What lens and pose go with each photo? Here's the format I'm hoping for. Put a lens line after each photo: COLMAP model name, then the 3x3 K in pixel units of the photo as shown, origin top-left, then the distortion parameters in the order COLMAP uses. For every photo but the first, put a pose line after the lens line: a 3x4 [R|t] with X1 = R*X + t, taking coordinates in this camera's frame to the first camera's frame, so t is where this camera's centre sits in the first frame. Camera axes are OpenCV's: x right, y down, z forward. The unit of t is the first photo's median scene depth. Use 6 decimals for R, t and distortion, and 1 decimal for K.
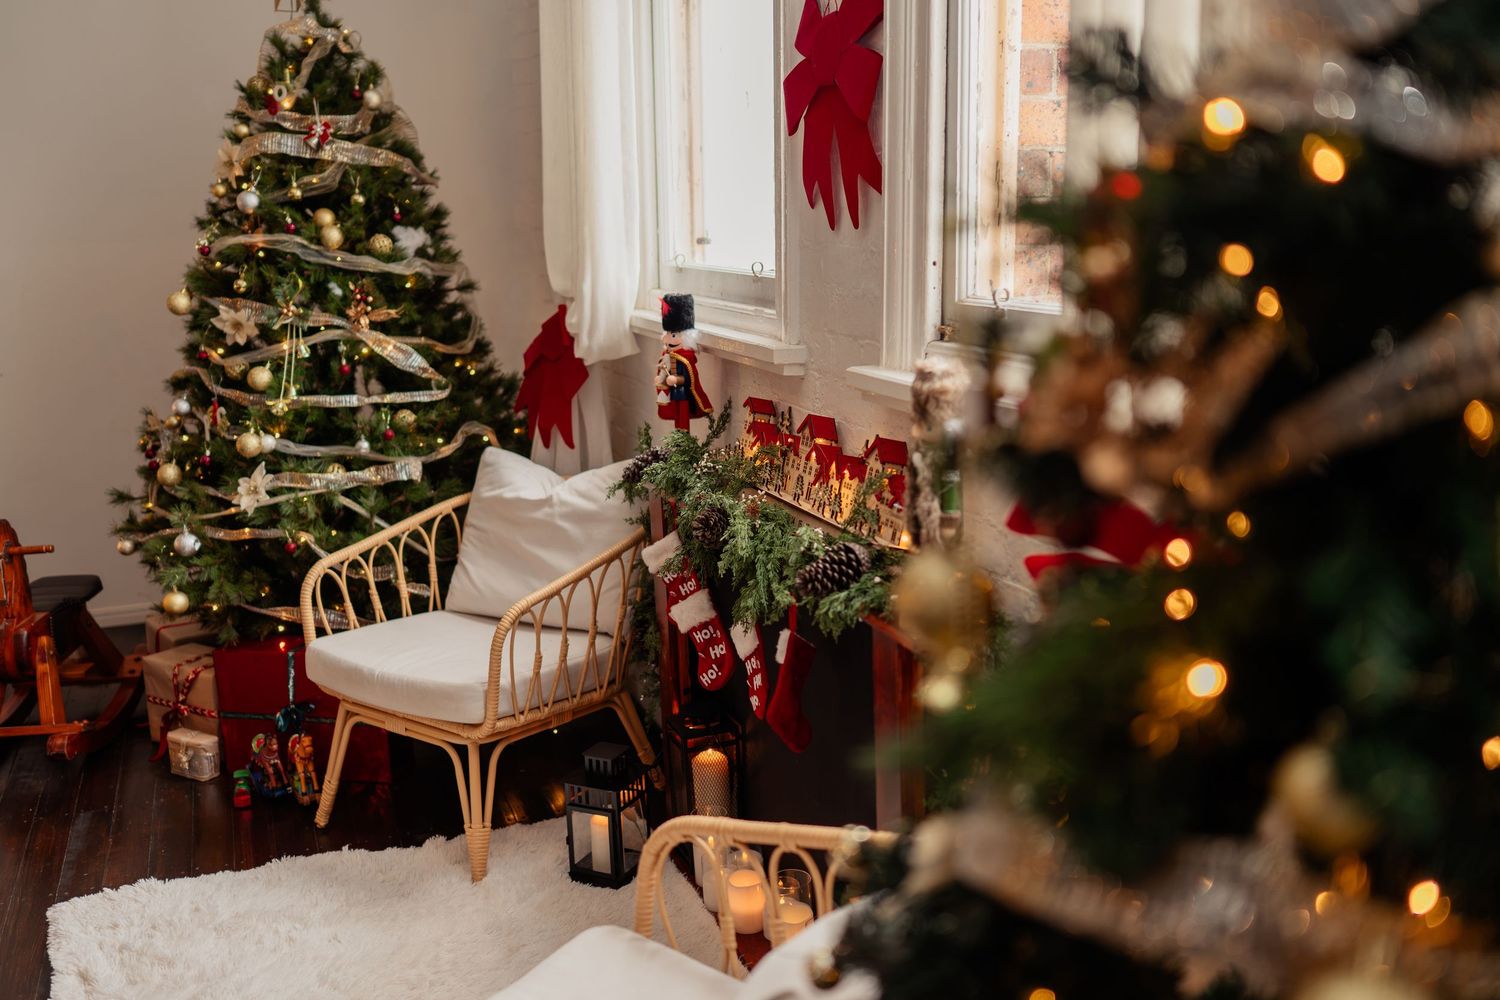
lens RADIAL K [[1416.4, 0, 745.4], [0, 1416.4, 510.5], [0, 0, 1]] dist [-0.000501, 0.013037]
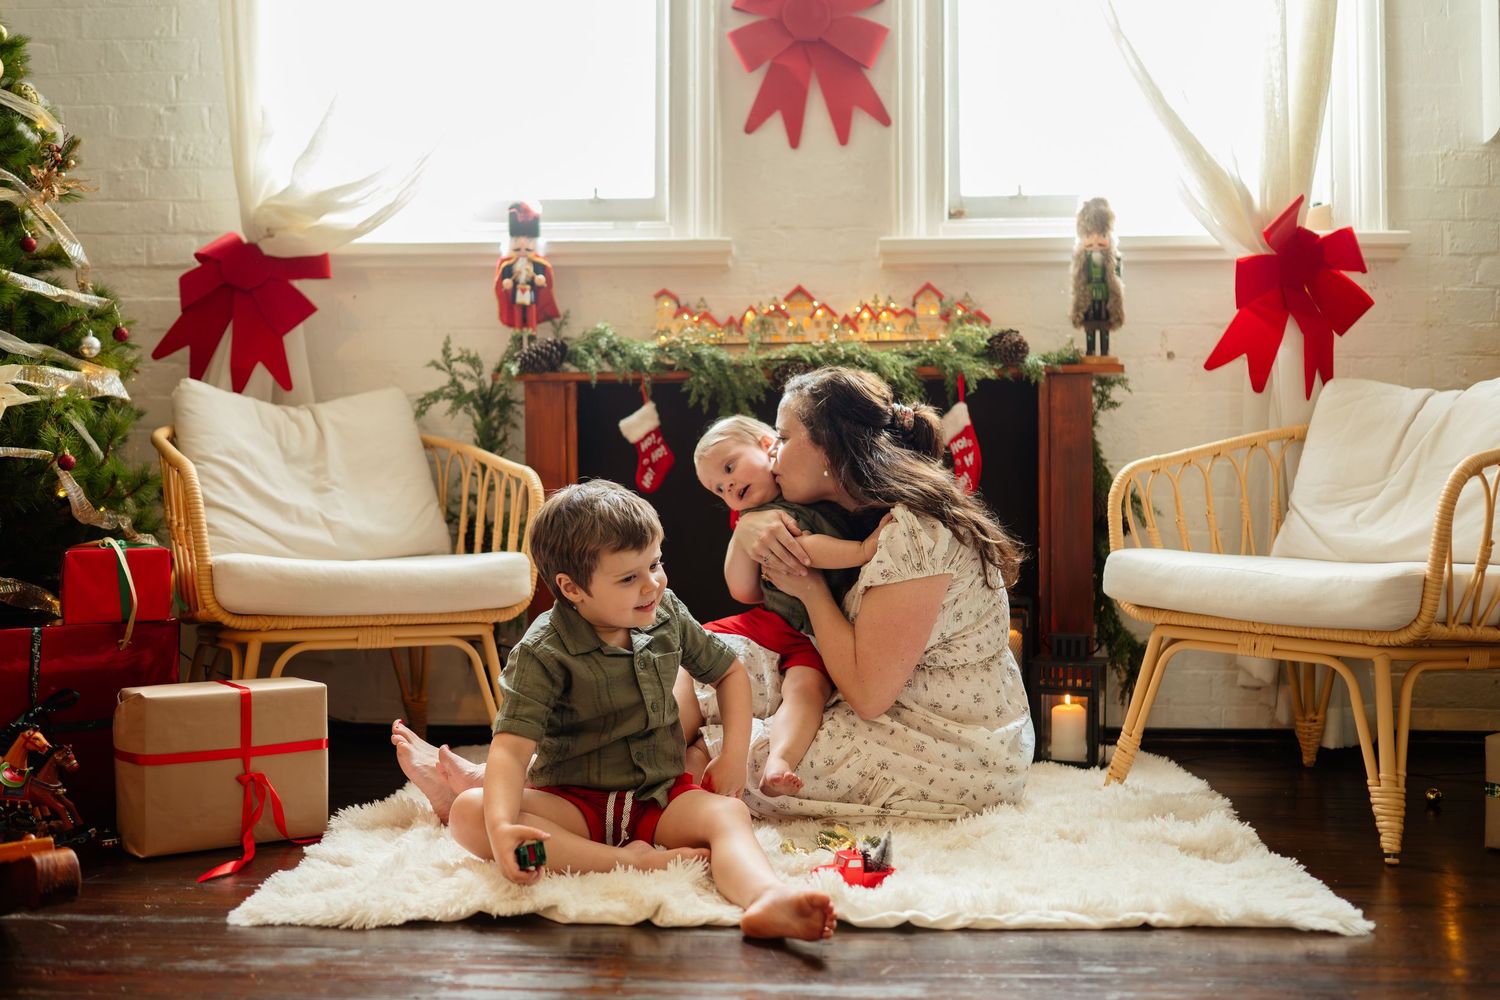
lens RADIAL K [[1416.4, 0, 745.4], [0, 1416.4, 510.5], [0, 0, 1]] dist [-0.000501, 0.013037]
pose [[0.400538, 0.020652, 0.916047, -0.792008], [0.191376, 0.975811, -0.105677, 0.178390], [-0.896072, 0.217637, 0.386897, 0.421353]]
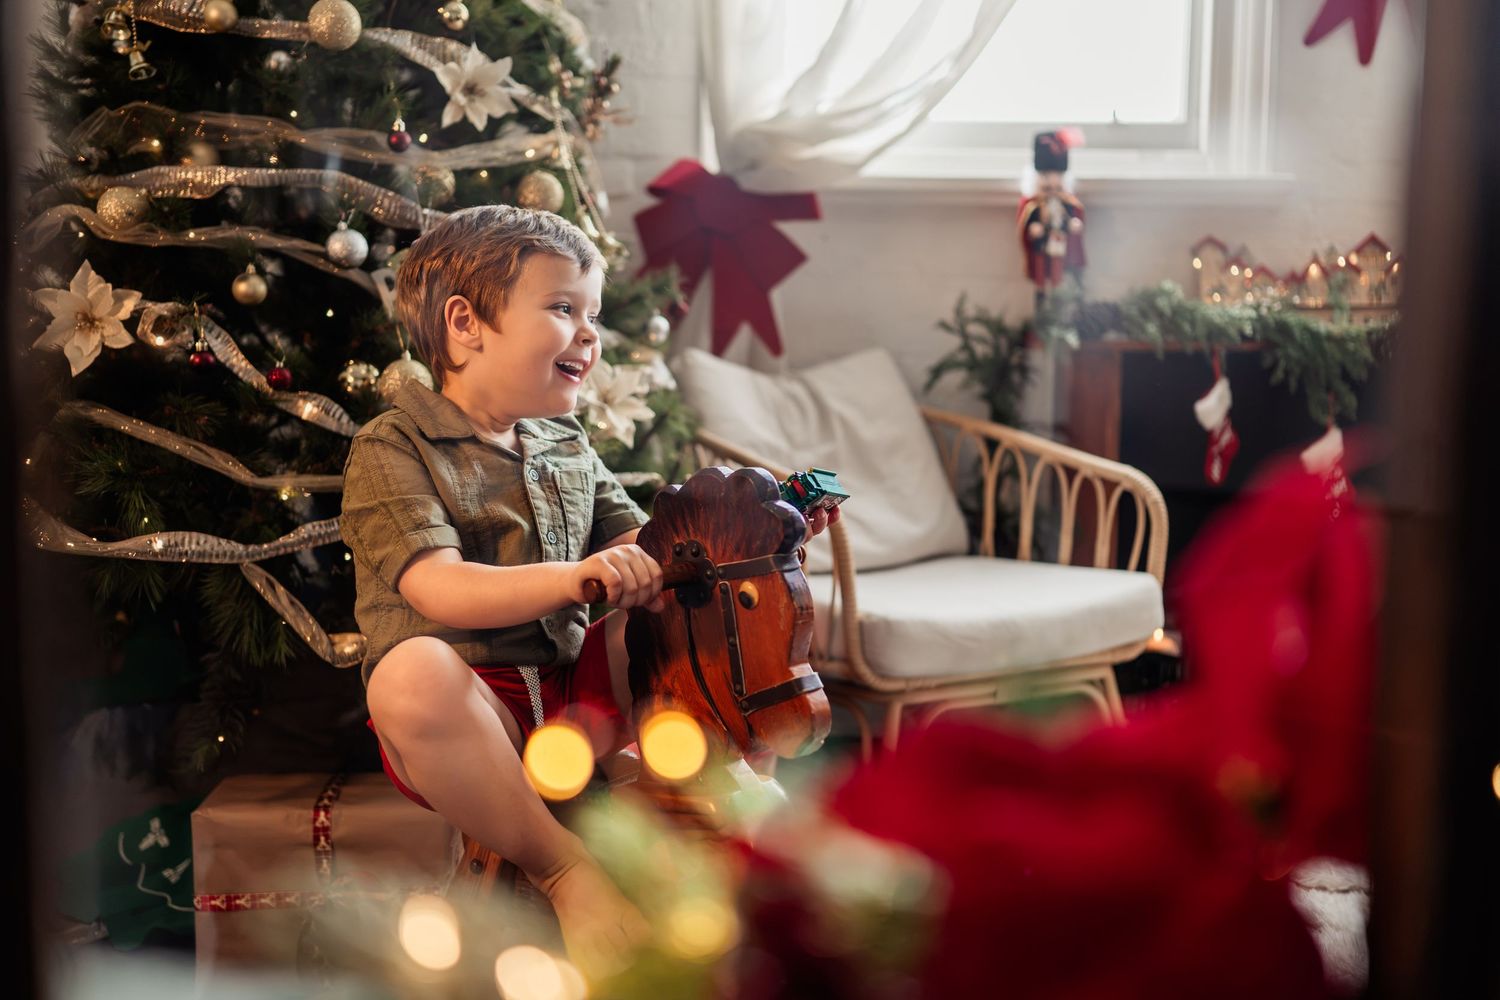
lens RADIAL K [[1453.8, 0, 750.0], [0, 1453.8, 500.0], [0, 0, 1]] dist [-0.003800, 0.019728]
pose [[0.375520, -0.065840, 0.924473, -0.807451], [0.186017, 0.982531, -0.005585, 0.034877], [-0.907955, 0.174065, 0.381207, 0.733145]]
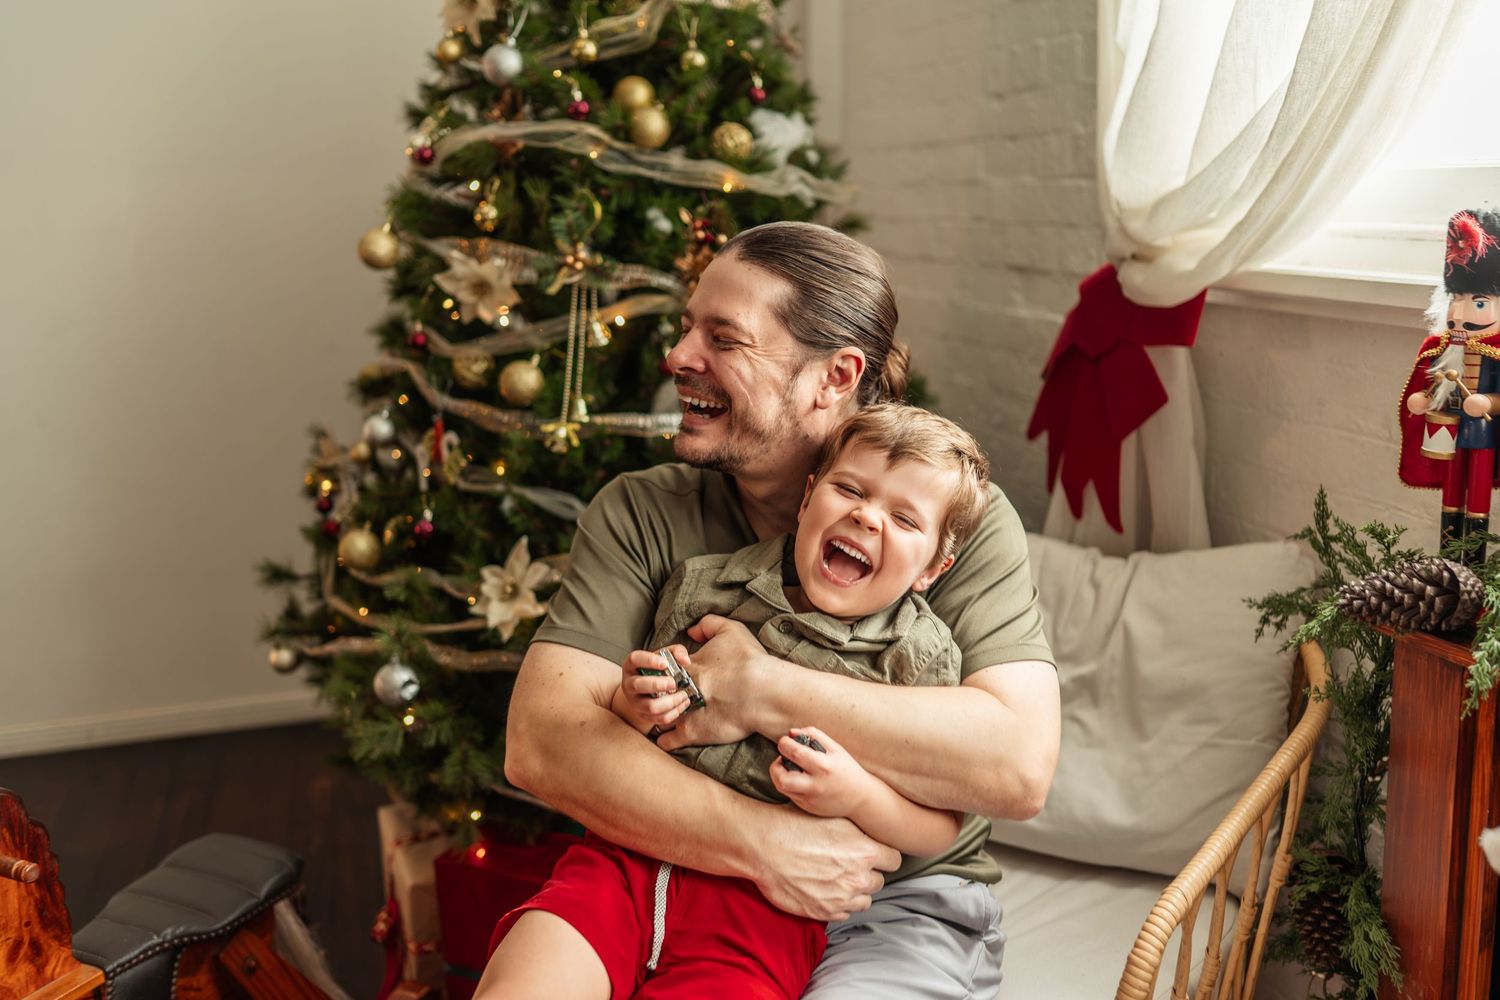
lens RADIAL K [[1415.4, 0, 725.5], [0, 1415.4, 507.3], [0, 0, 1]] dist [0.008152, 0.006436]
pose [[0.994615, 0.016785, -0.102273, -0.203331], [-0.015822, 0.999823, 0.010215, -0.050845], [0.102426, -0.008542, 0.994704, 0.451504]]
